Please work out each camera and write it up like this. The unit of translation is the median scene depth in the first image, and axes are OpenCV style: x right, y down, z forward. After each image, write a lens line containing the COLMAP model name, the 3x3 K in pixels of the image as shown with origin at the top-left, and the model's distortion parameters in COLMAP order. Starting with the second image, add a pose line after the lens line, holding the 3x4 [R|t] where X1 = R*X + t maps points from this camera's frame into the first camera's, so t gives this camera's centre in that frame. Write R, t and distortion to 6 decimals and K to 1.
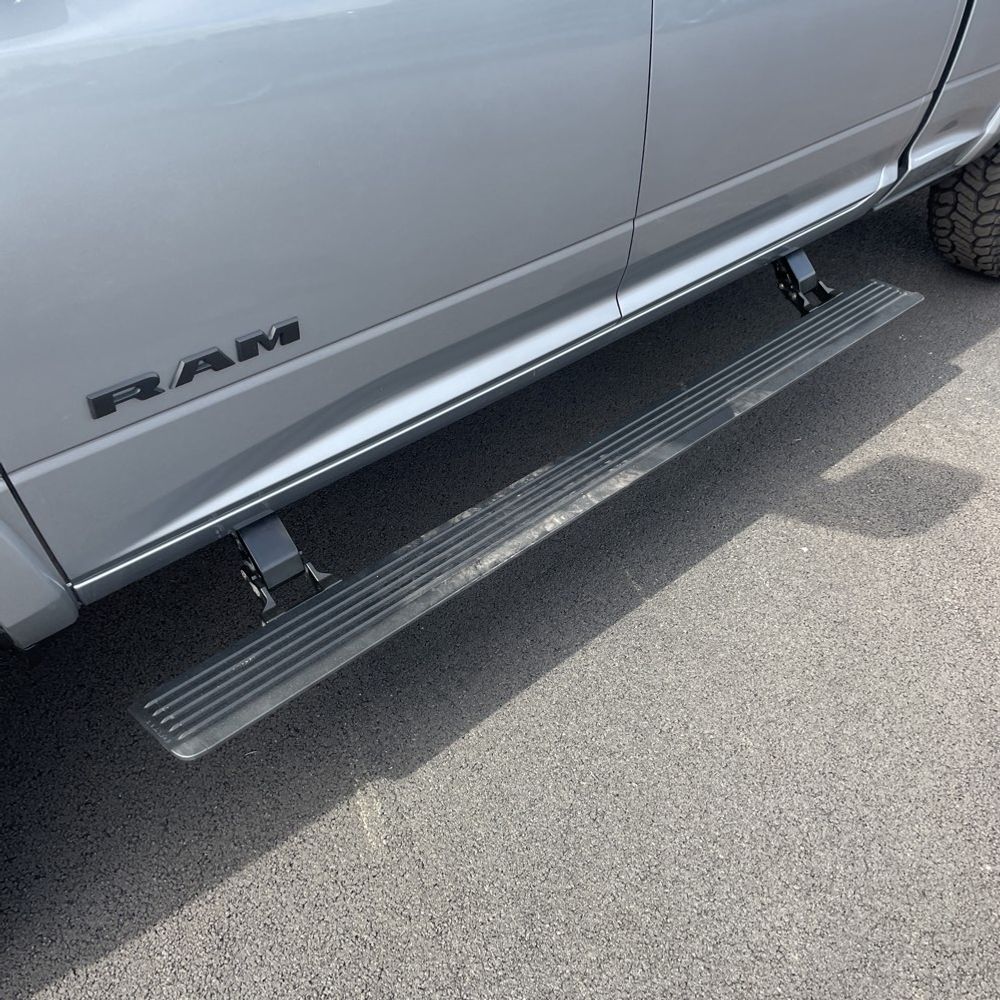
lens RADIAL K [[1047.7, 0, 502.7], [0, 1047.7, 481.6], [0, 0, 1]] dist [0.194043, -0.363002]
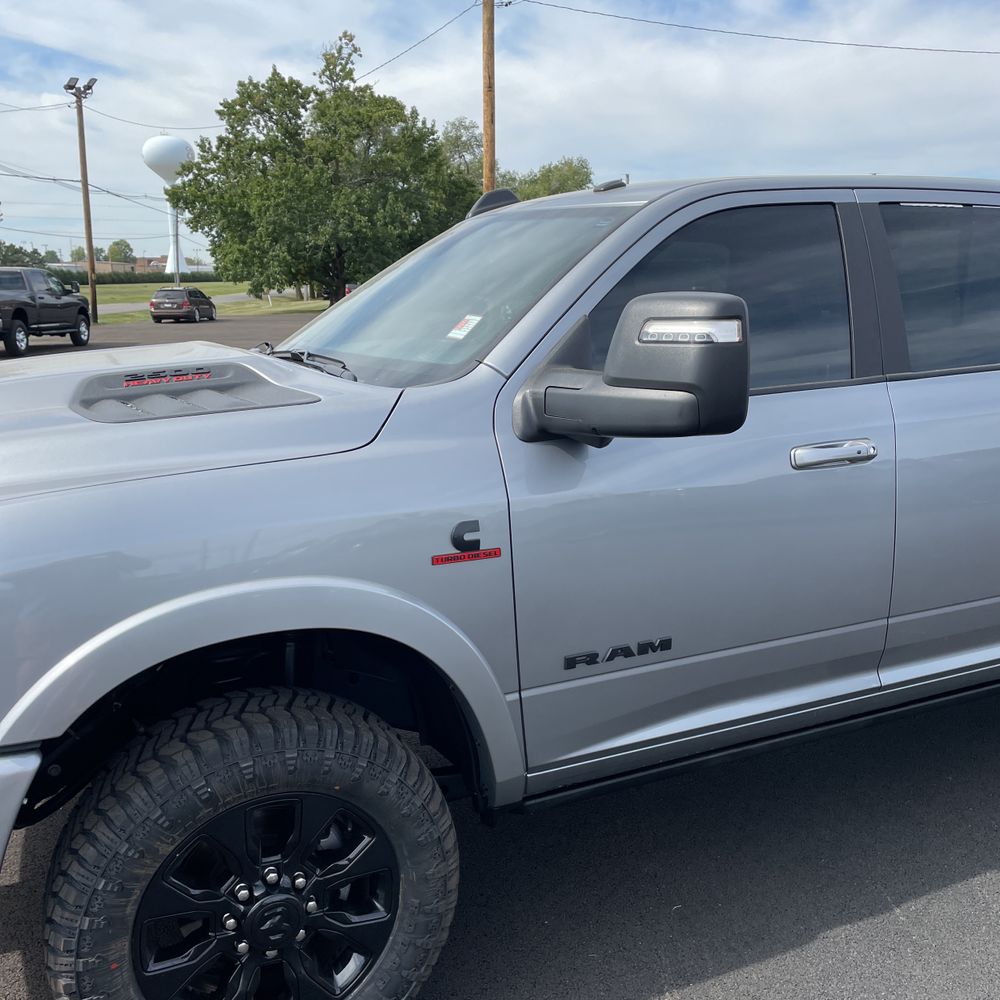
lens RADIAL K [[1047.7, 0, 502.7], [0, 1047.7, 481.6], [0, 0, 1]] dist [0.194043, -0.363002]
pose [[0.954421, 0.060417, -0.292283, 0.040548], [-0.175157, 0.906305, -0.384618, 0.347394], [0.241660, 0.418283, 0.875580, -0.749902]]
